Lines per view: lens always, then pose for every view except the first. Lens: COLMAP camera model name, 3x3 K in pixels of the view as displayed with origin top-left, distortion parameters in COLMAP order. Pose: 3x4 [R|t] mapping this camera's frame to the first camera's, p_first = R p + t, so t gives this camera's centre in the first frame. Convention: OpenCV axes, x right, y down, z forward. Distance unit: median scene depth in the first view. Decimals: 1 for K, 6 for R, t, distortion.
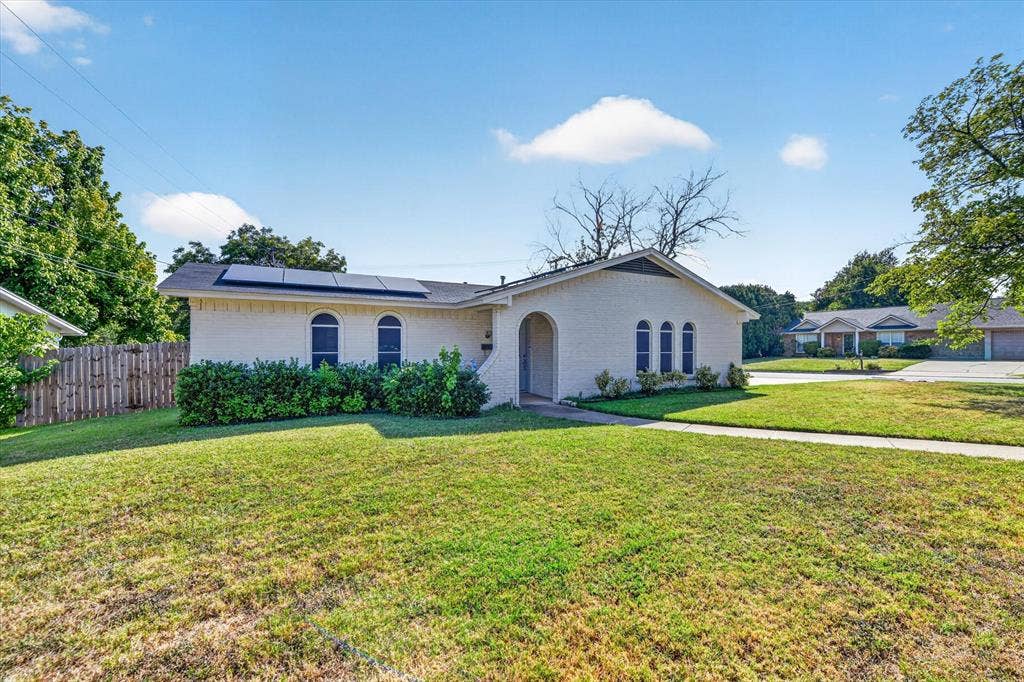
lens RADIAL K [[451.0, 0, 512.0], [0, 451.0, 341.0], [0, 0, 1]] dist [-0.001726, -0.000493]
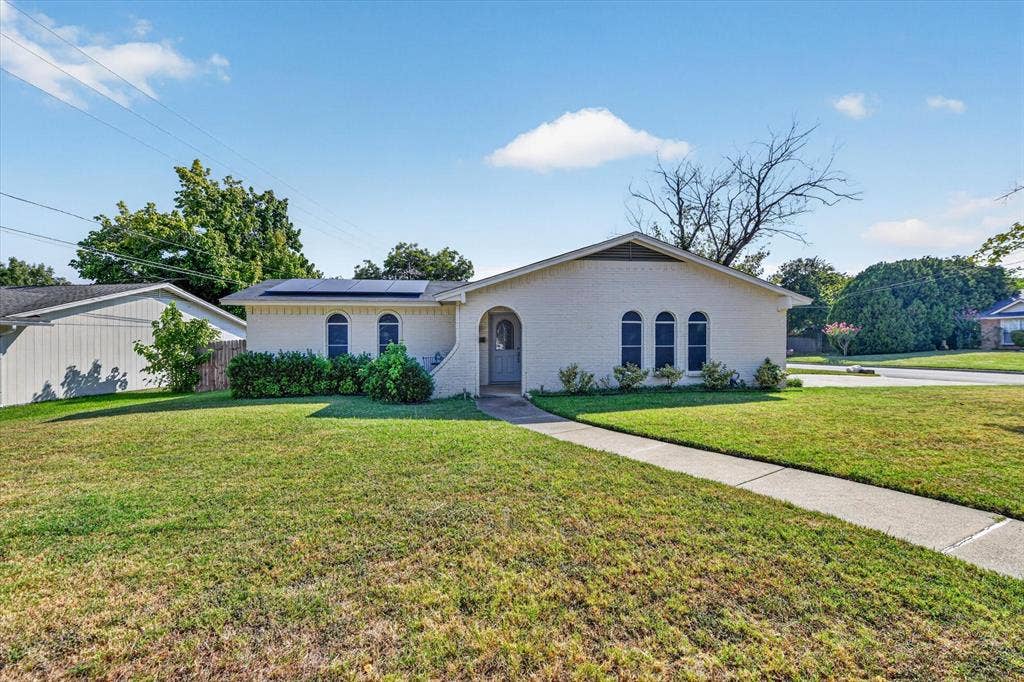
lens RADIAL K [[415.5, 0, 512.0], [0, 415.5, 341.0], [0, 0, 1]] dist [-0.001075, -0.000377]
pose [[0.912298, 0.000883, -0.409526, 0.398283], [0.009389, 0.999690, 0.023071, -0.006614], [0.409420, -0.024893, 0.912006, 0.114859]]
